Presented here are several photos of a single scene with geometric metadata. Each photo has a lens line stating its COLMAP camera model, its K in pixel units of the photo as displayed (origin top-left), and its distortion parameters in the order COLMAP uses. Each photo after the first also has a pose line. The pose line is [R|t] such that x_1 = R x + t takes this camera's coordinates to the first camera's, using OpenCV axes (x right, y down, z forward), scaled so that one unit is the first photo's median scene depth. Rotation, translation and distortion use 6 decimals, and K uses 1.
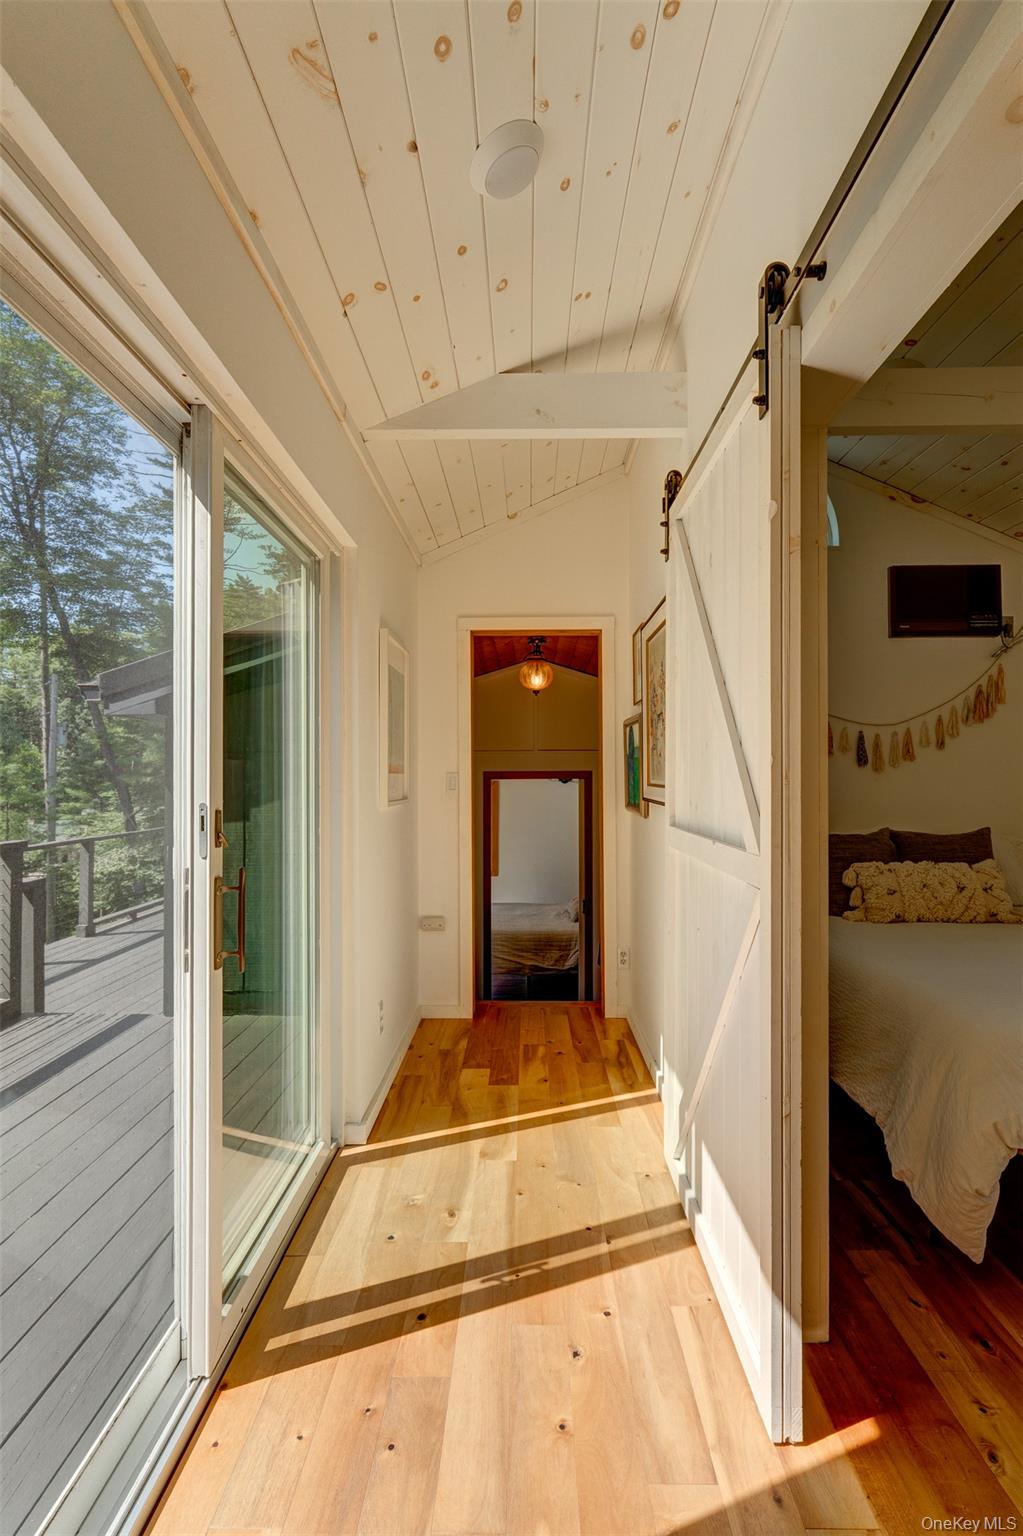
lens RADIAL K [[762.6, 0, 515.3], [0, 762.6, 770.3], [0, 0, 1]] dist [-0.002926, -0.000135]
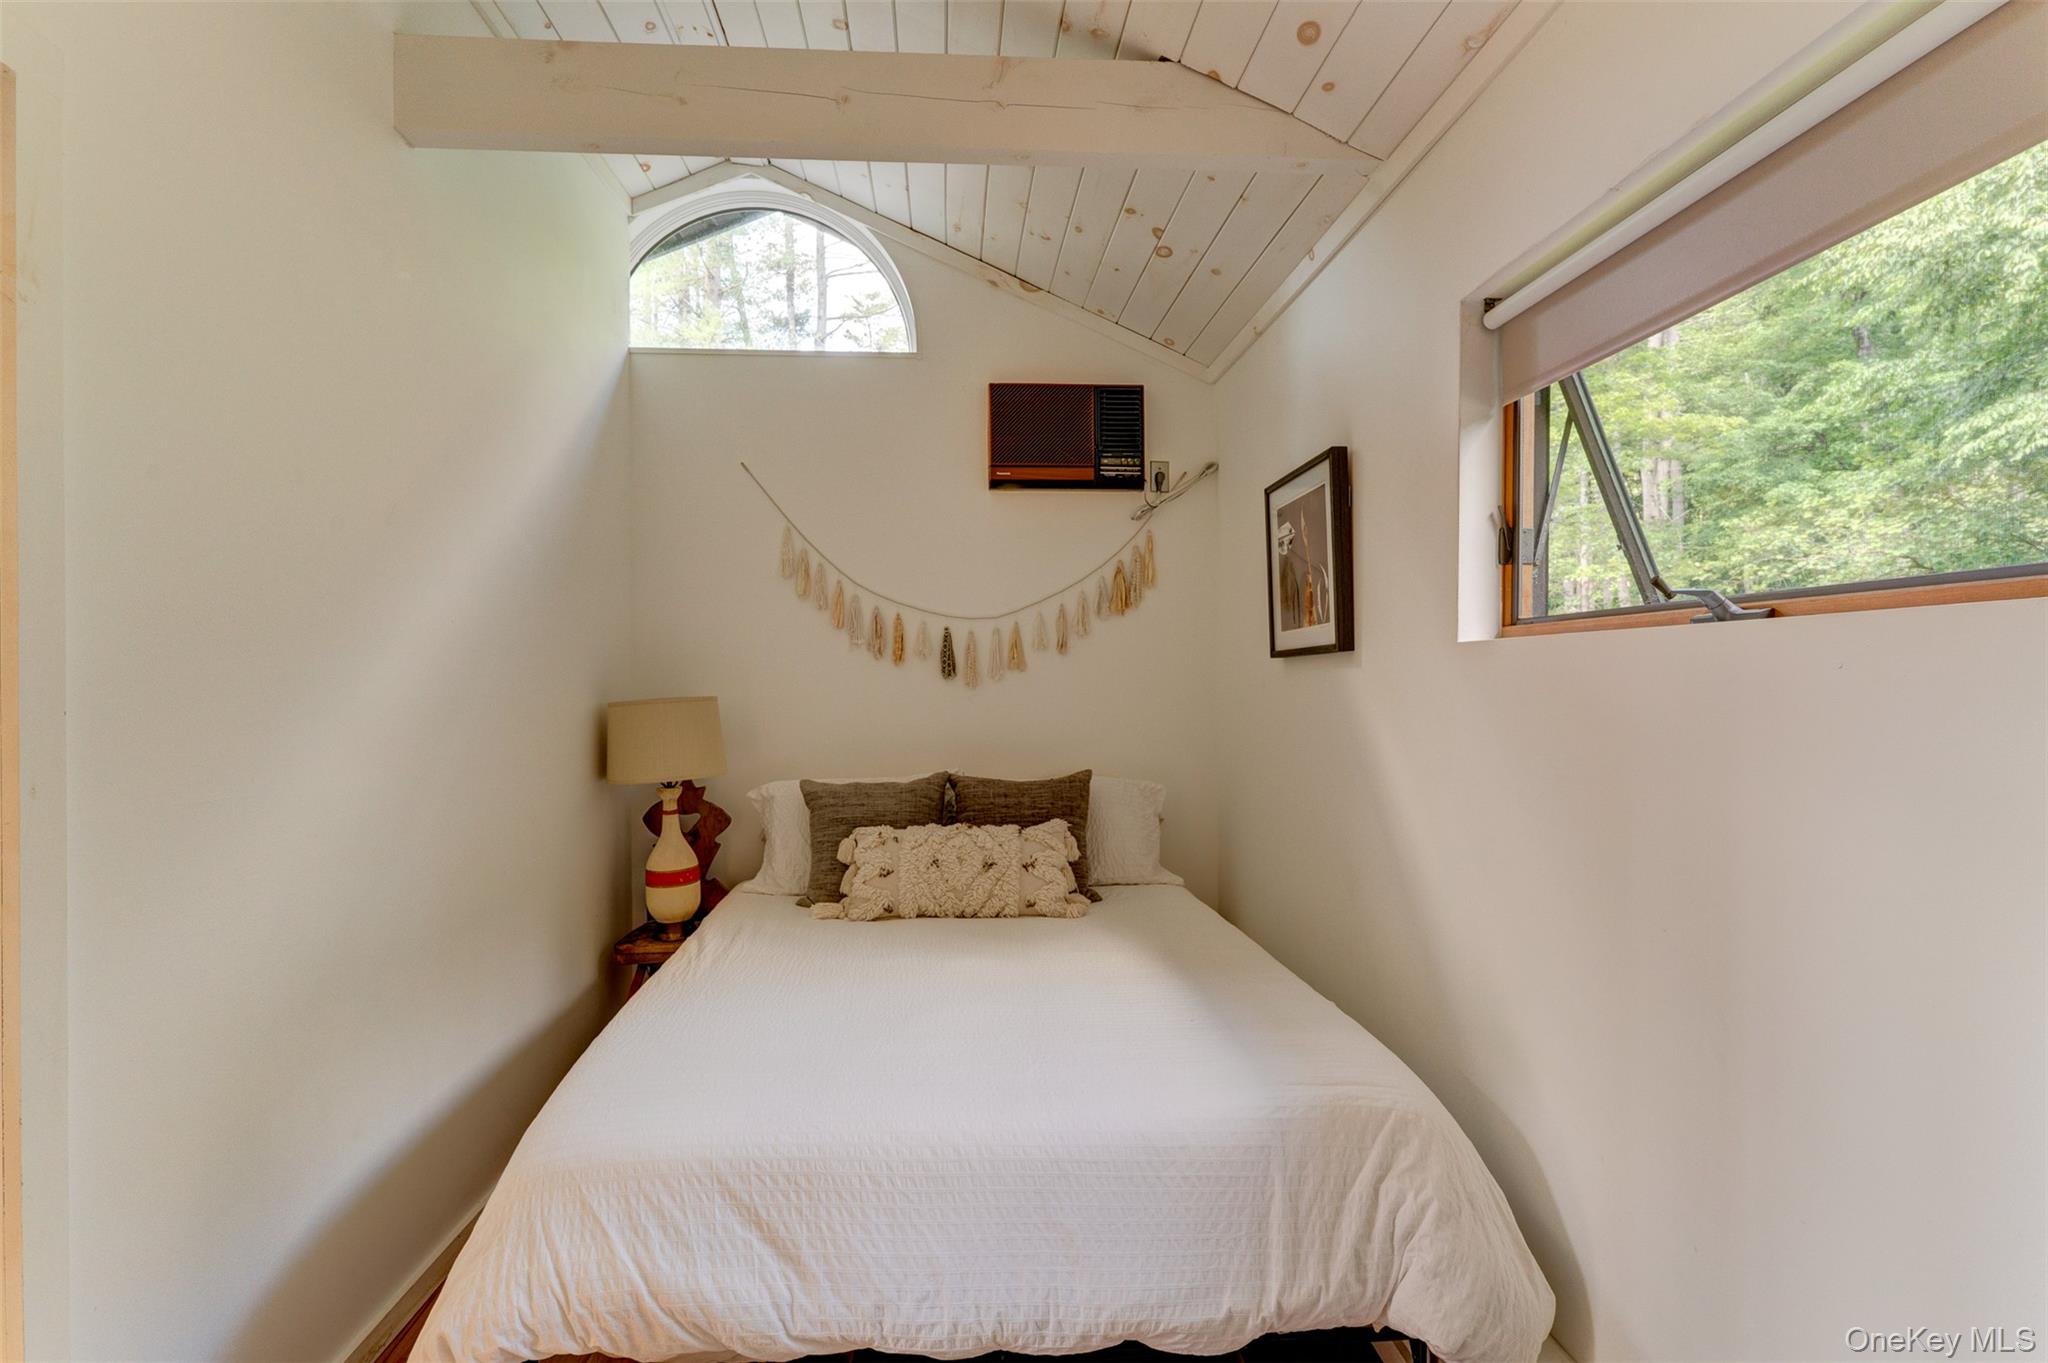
lens RADIAL K [[1016.8, 0, 1017.4], [0, 1016.8, 684.4], [0, 0, 1]] dist [-0.002926, -0.000135]
pose [[0.996262, -0.000788, 0.086384, 0.438925], [-0.000353, 0.999913, 0.013185, -0.012562], [-0.086386, -0.013166, 0.996175, 0.093606]]
